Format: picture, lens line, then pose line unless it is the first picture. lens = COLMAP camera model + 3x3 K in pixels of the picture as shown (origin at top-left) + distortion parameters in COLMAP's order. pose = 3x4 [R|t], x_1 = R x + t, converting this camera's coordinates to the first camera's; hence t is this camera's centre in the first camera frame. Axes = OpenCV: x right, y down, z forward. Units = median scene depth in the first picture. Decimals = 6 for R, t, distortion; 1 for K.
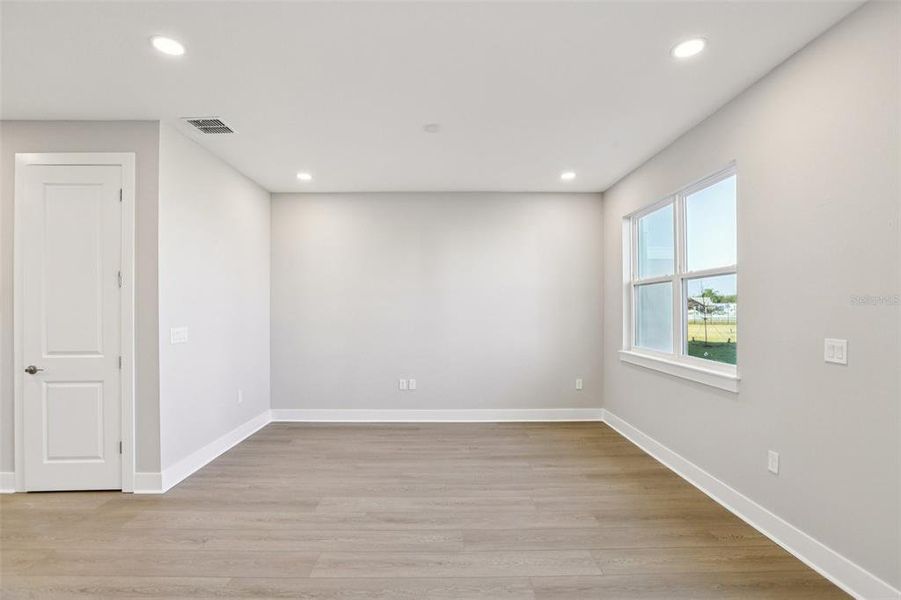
lens RADIAL K [[418.9, 0, 438.3], [0, 418.9, 311.2], [0, 0, 1]] dist [-0.016617, 0.004382]
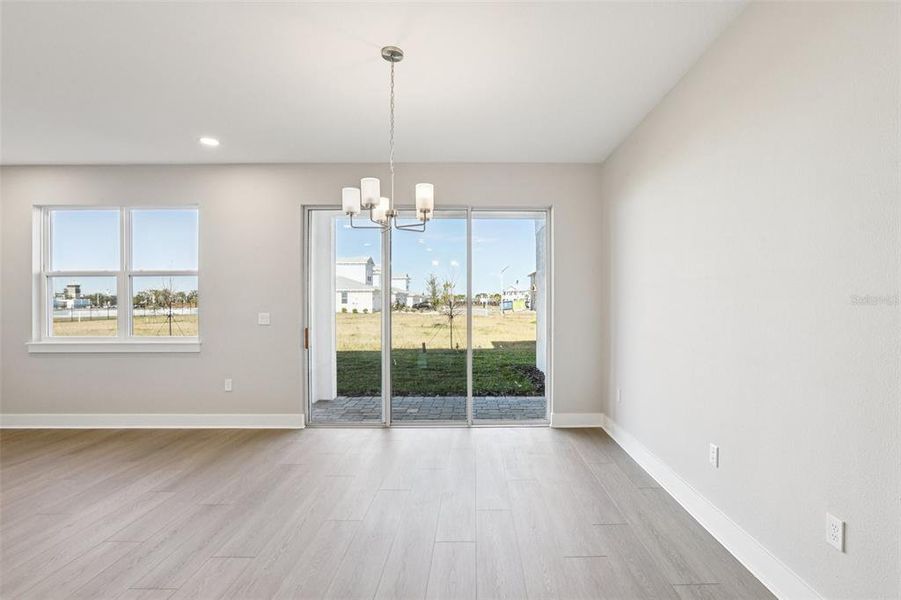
lens RADIAL K [[438.2, 0, 480.0], [0, 438.2, 302.3], [0, 0, 1]] dist [-0.020557, 0.007332]
pose [[-0.007429, 0.008165, 0.999939, -0.704901], [0.007851, 0.999936, -0.008107, 0.022322], [-0.999942, 0.007790, -0.007492, -0.042945]]
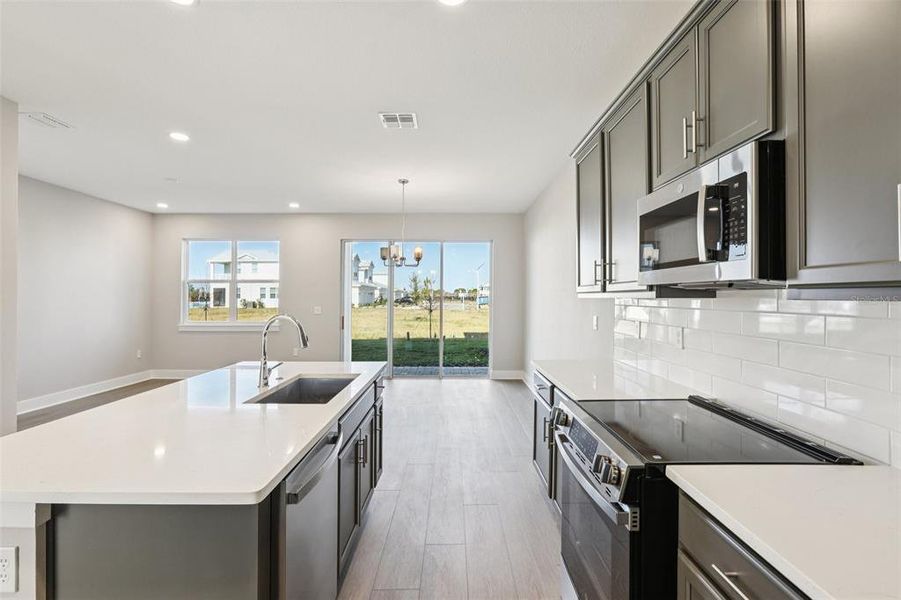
lens RADIAL K [[433.7, 0, 435.5], [0, 433.7, 297.8], [0, 0, 1]] dist [-0.021294, 0.000172]
pose [[0.047329, 0.006665, 0.998857, -1.457274], [0.002290, 0.999974, -0.006781, 0.016126], [-0.998877, 0.002609, 0.047312, -0.082369]]
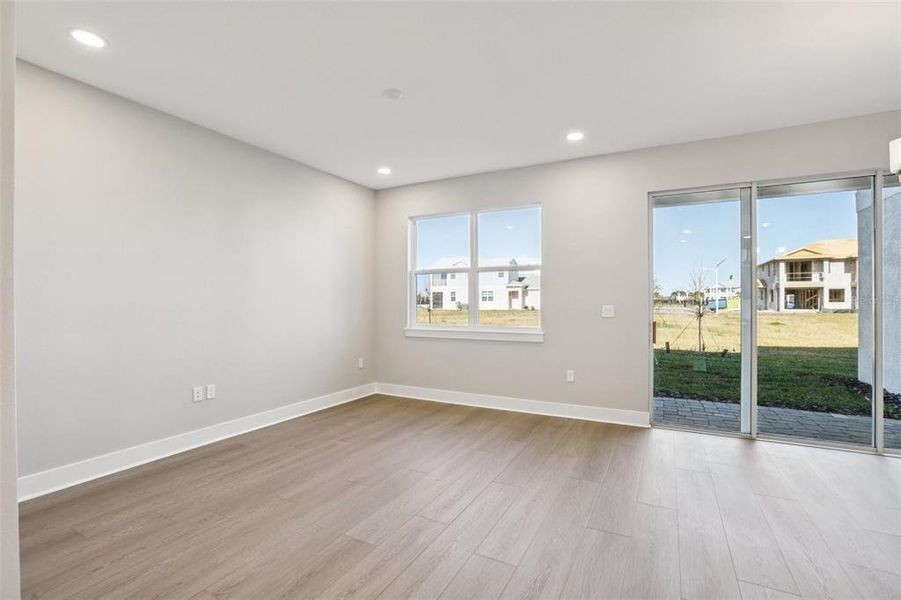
lens RADIAL K [[418.9, 0, 450.0], [0, 418.9, 301.8], [0, 0, 1]] dist [-0.016617, 0.004382]
pose [[0.459525, 0.006260, 0.888143, -0.705023], [0.000470, 0.999973, -0.007291, 0.035494], [-0.888165, 0.003768, 0.459510, 0.415781]]
